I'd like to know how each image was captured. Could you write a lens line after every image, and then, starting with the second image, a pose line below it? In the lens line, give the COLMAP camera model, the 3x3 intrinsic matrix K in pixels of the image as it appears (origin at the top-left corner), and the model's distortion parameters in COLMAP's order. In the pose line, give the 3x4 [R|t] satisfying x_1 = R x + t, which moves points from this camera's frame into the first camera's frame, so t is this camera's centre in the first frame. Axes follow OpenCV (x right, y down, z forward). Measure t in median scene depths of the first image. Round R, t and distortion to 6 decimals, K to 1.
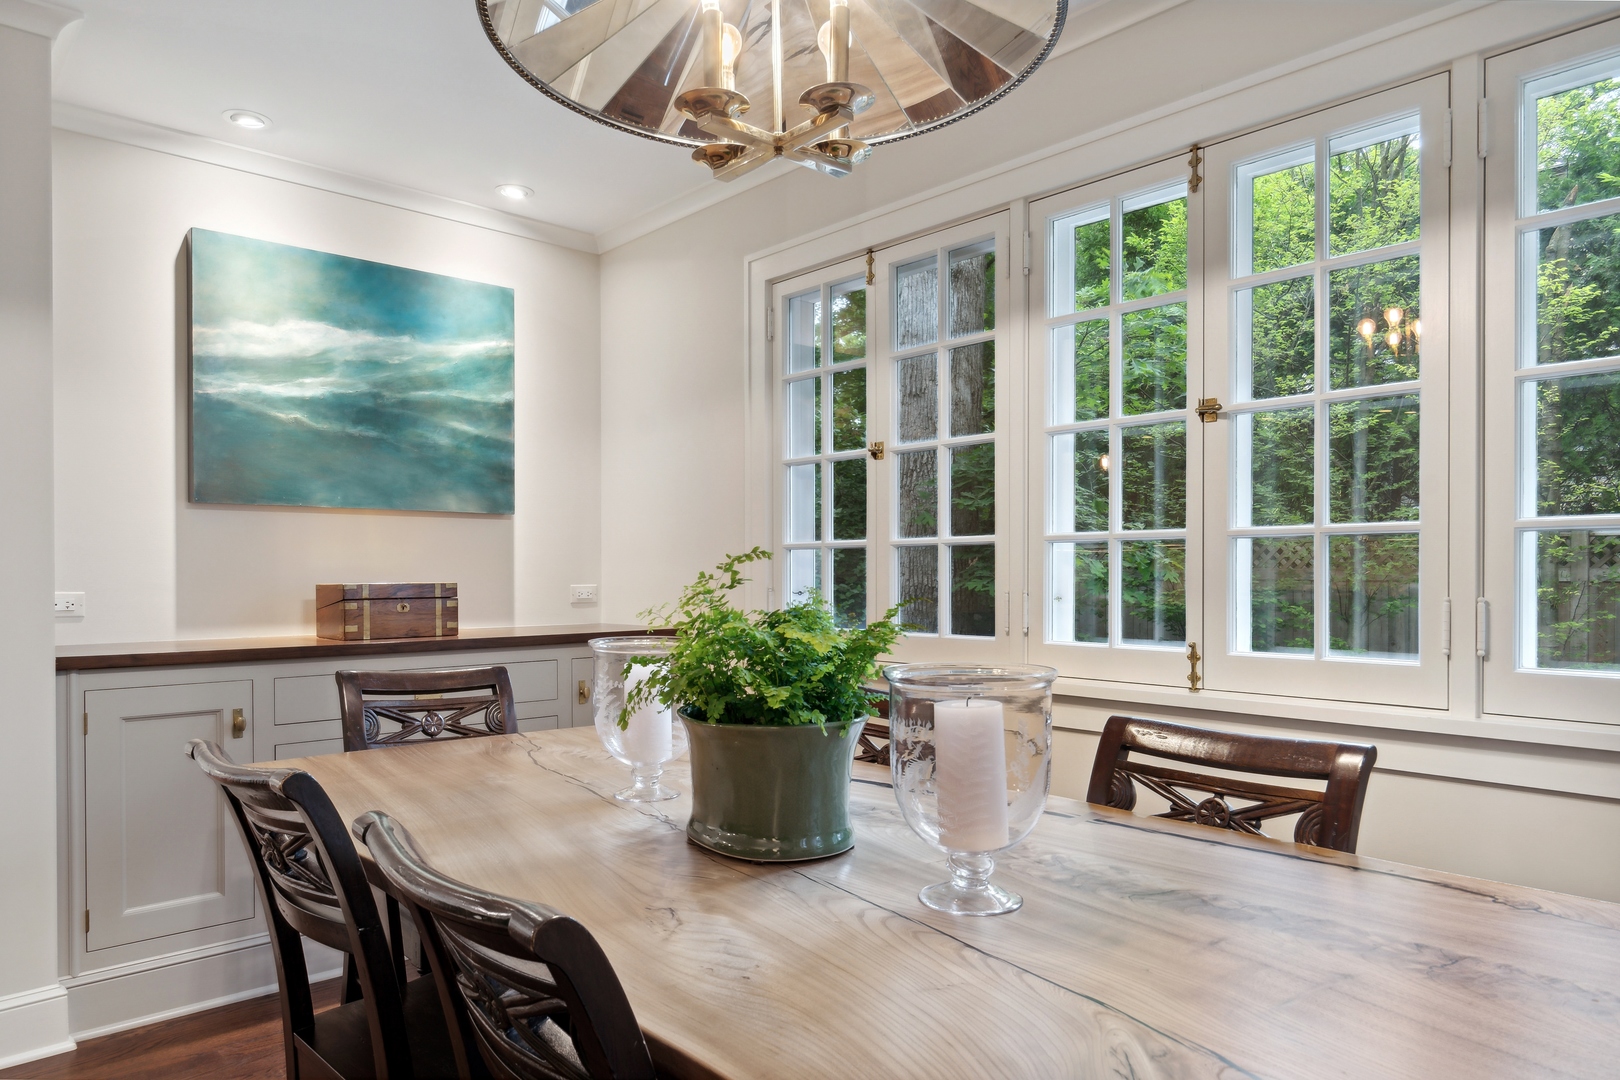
lens RADIAL K [[1037.6, 0, 810.0], [0, 1037.6, 540.0], [0, 0, 1]] dist [0.005381, 0.000910]
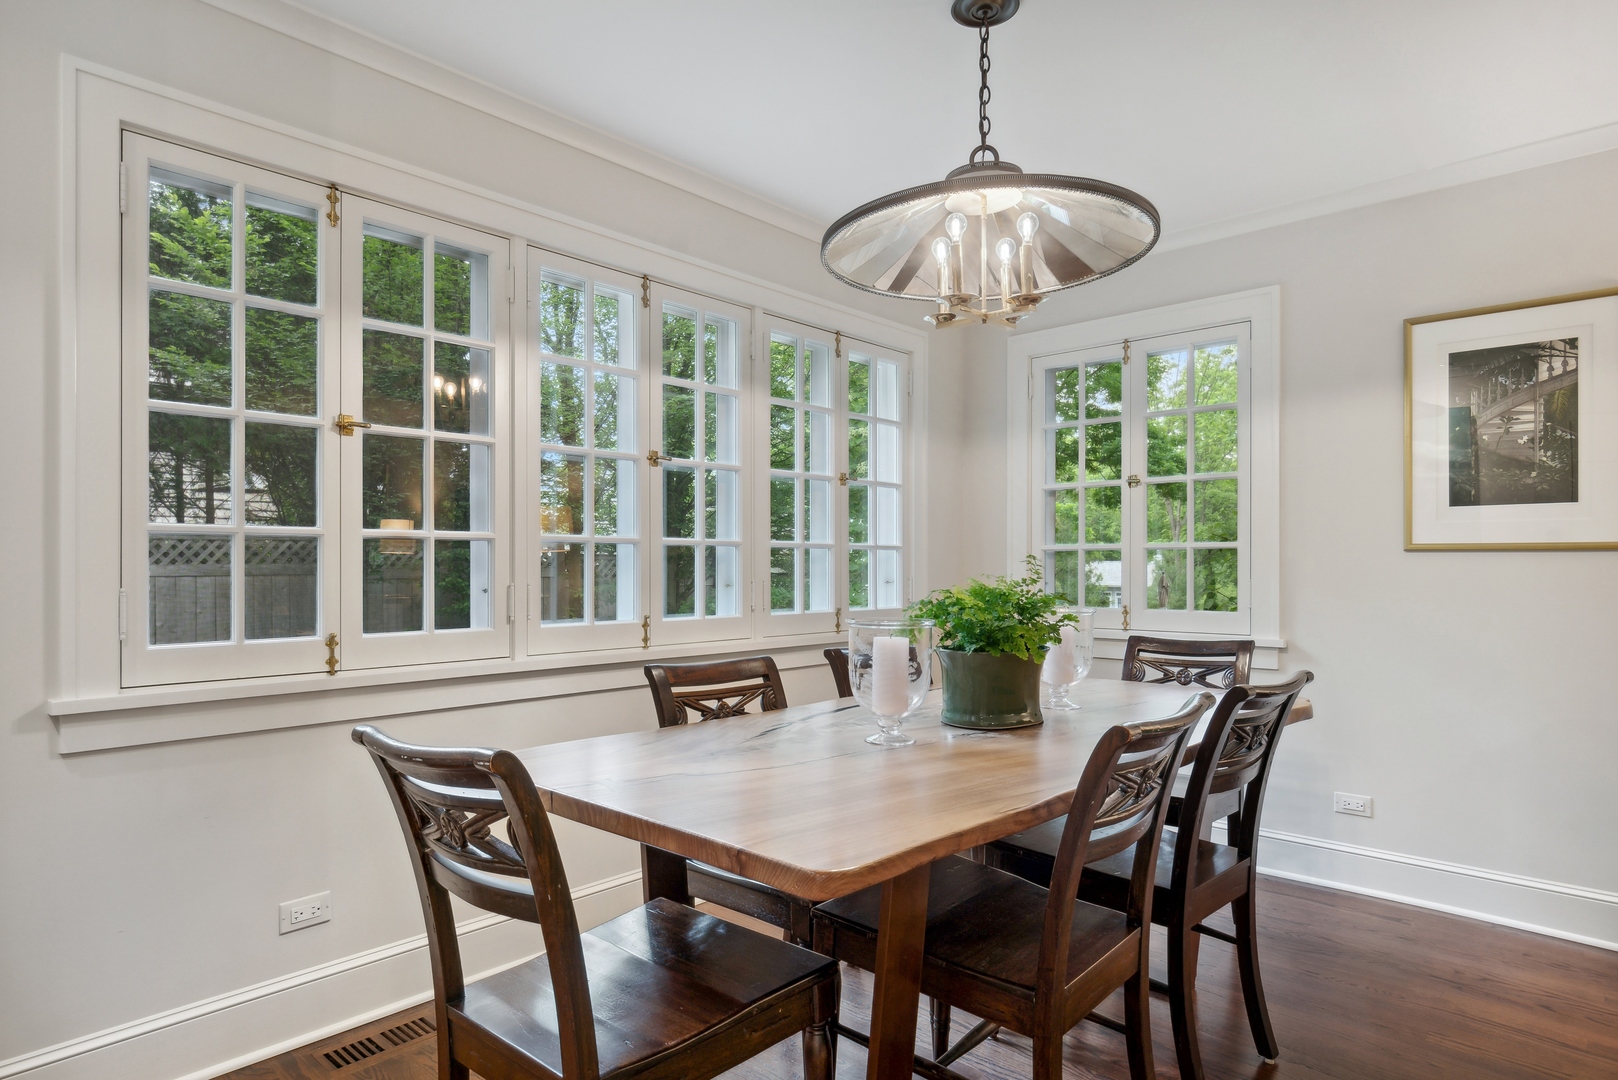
lens RADIAL K [[907.4, 0, 805.6], [0, 907.4, 561.9], [0, 0, 1]] dist [-0.005953, -0.001264]
pose [[-0.096381, 0.000940, 0.995344, -0.810989], [-0.030522, 0.999526, -0.003900, 0.020619], [-0.994876, -0.030756, -0.096307, 0.772398]]
